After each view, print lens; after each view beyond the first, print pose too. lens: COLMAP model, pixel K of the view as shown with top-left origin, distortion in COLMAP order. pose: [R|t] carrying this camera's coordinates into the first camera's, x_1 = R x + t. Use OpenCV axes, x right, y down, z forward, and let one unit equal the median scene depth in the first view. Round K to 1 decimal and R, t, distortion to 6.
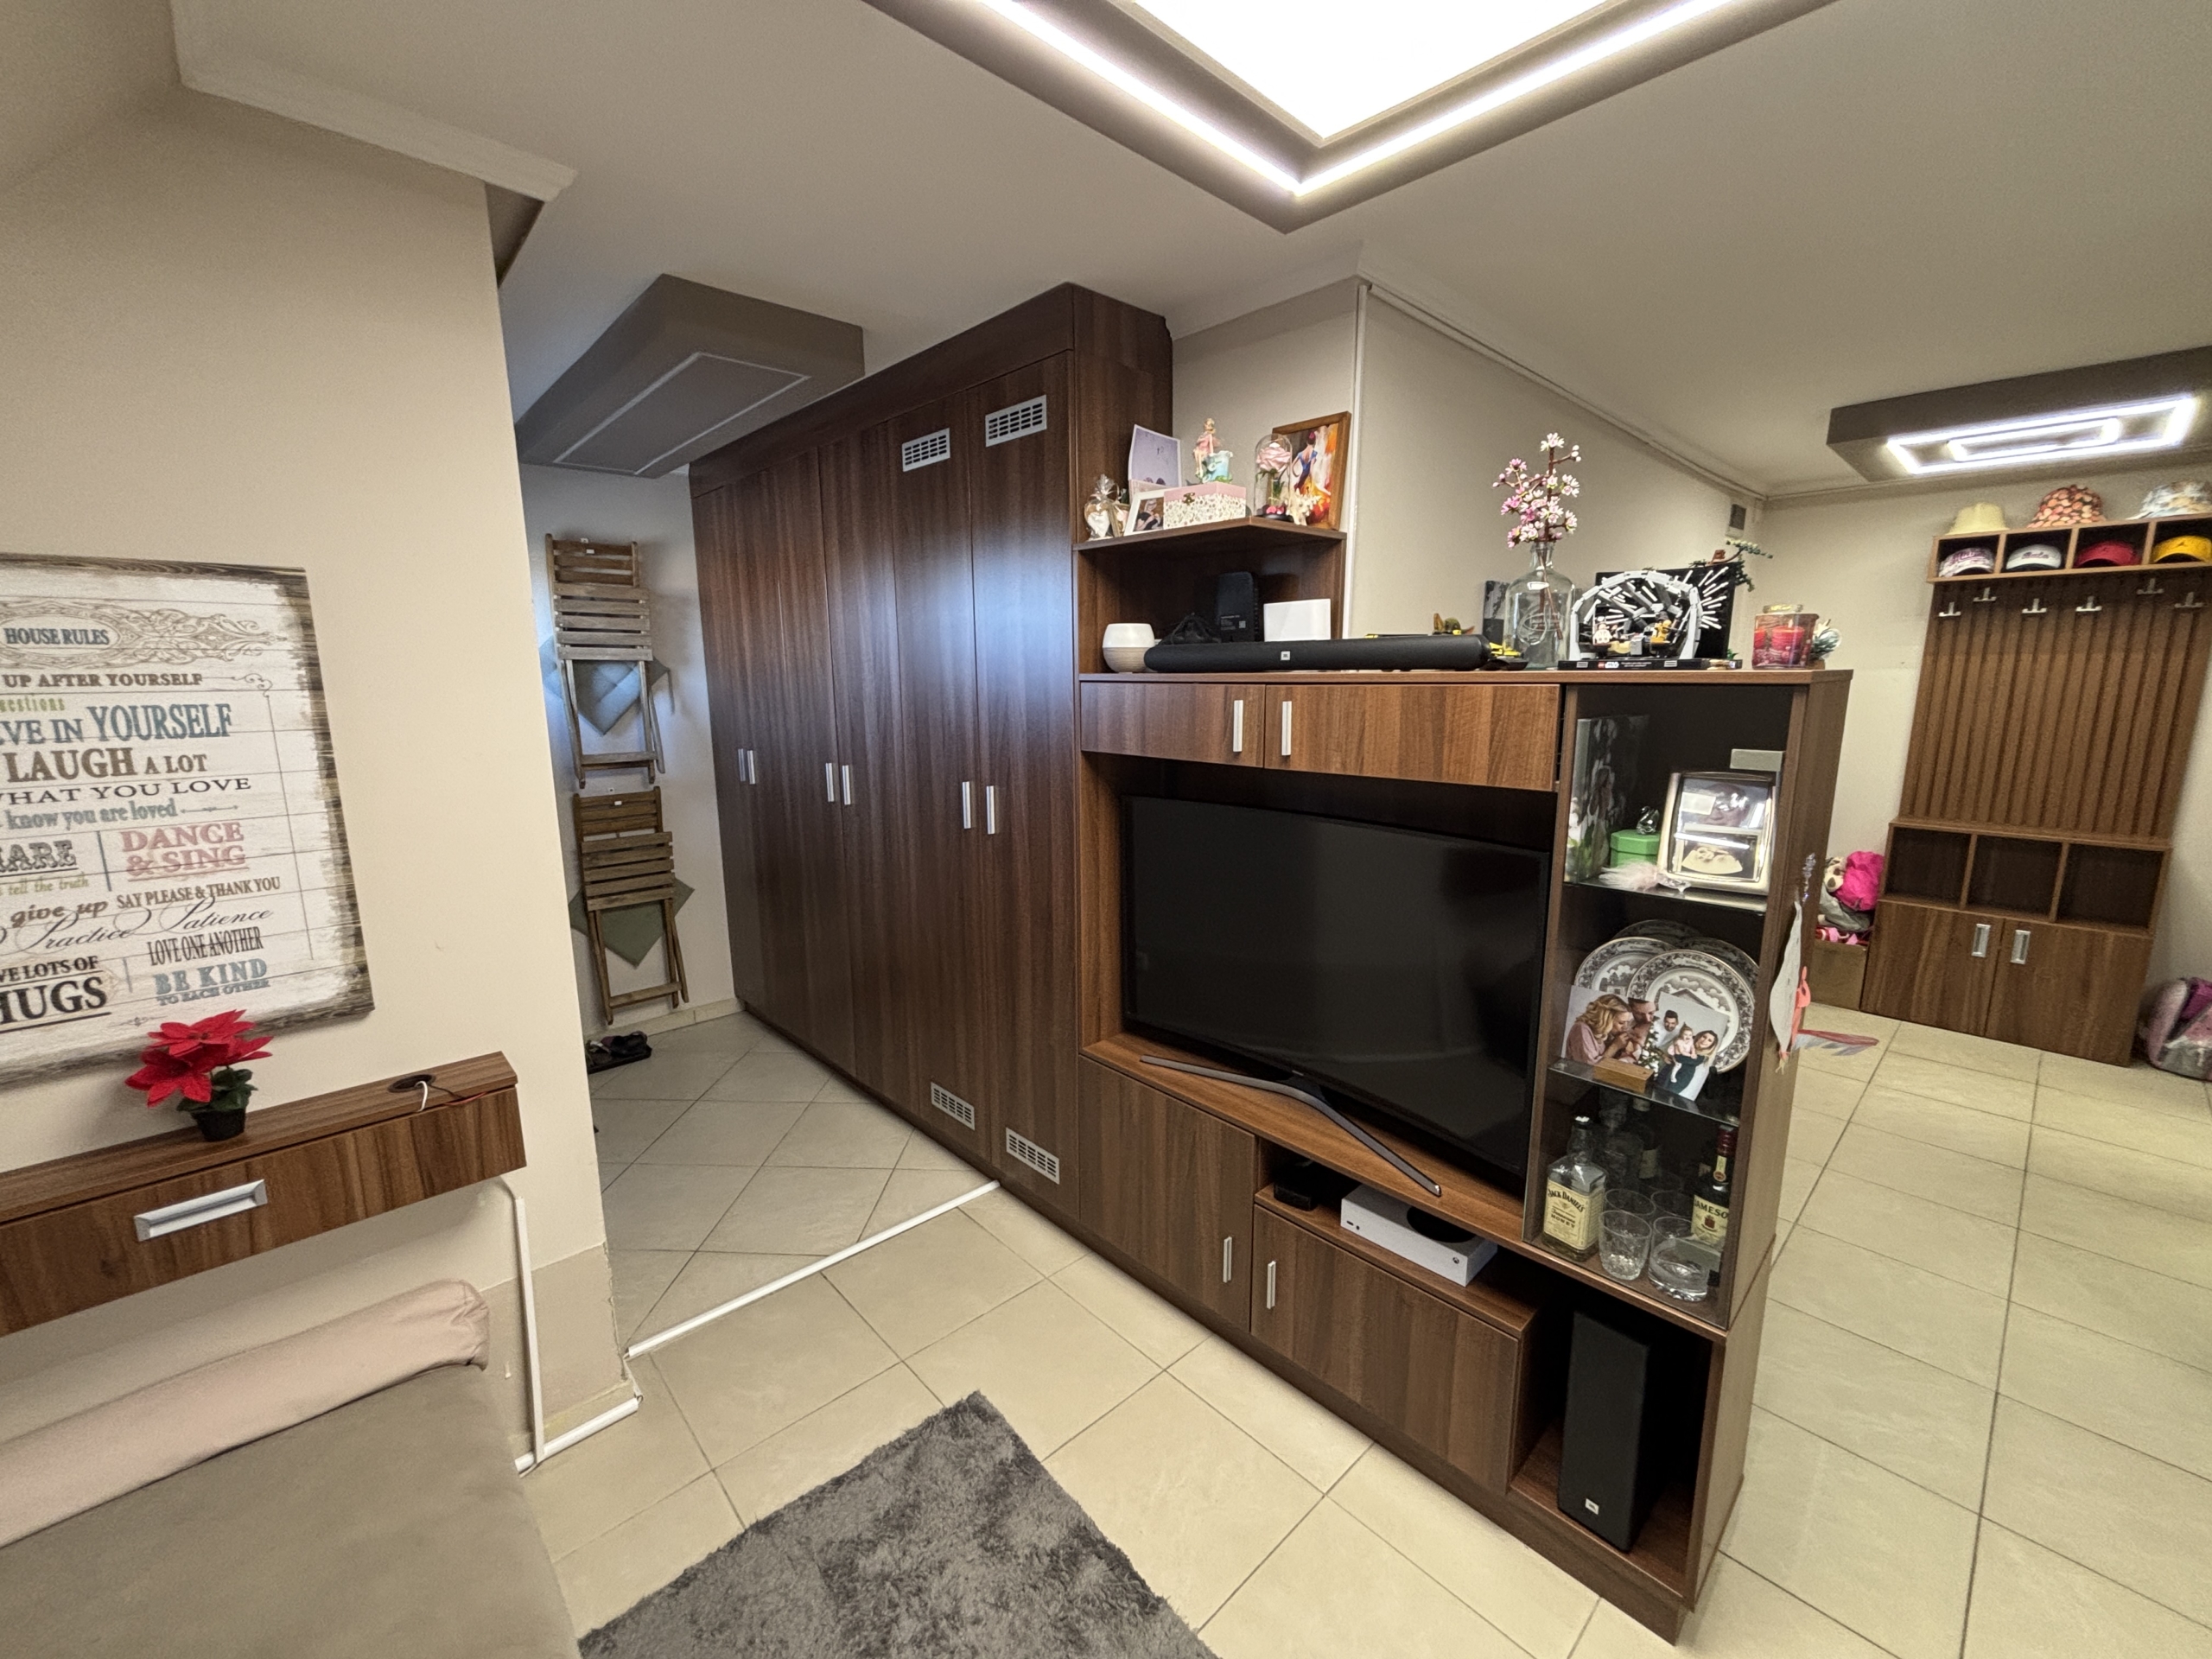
lens RADIAL K [[887.9, 0, 1099.9], [0, 887.9, 826.7], [0, 0, 1]] dist [-0.000009, -0.000914]
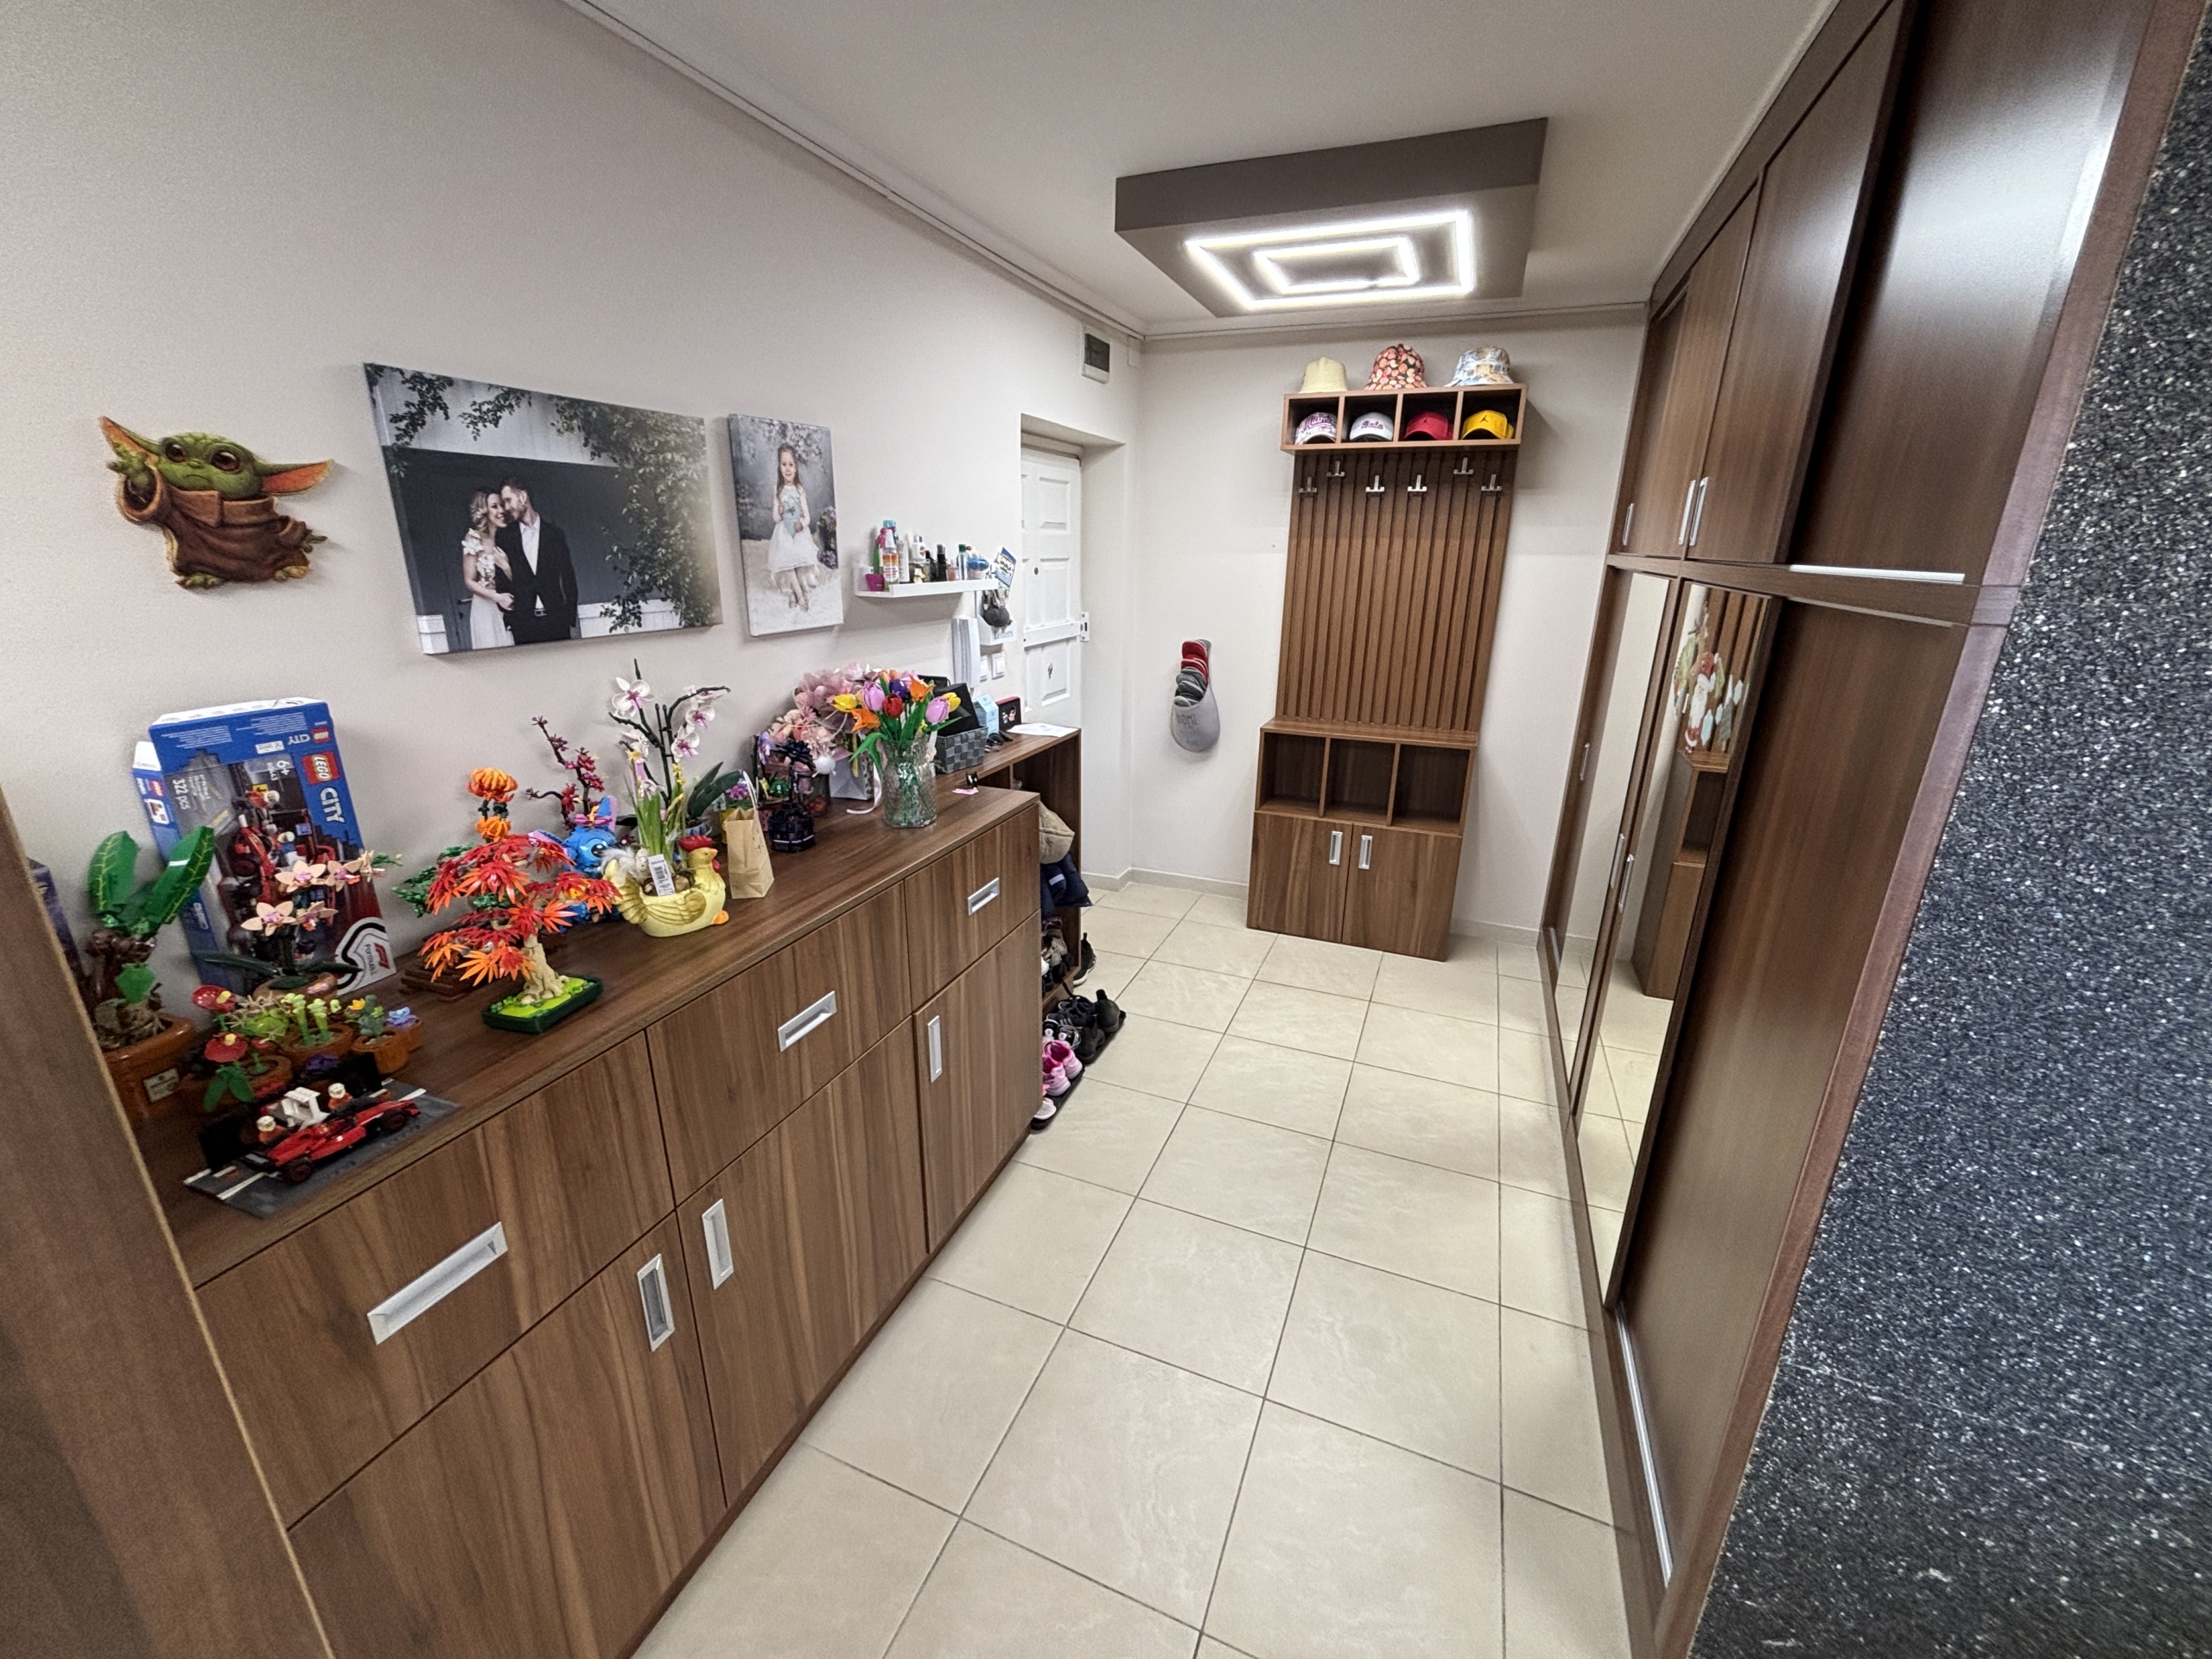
lens RADIAL K [[887.9, 0, 1109.7], [0, 887.9, 825.9], [0, 0, 1]] dist [-0.000009, -0.000914]
pose [[0.903071, -0.114605, 0.413917, 0.421372], [0.056113, 0.986964, 0.150845, -0.058425], [-0.425809, -0.112997, 0.897730, 0.275000]]
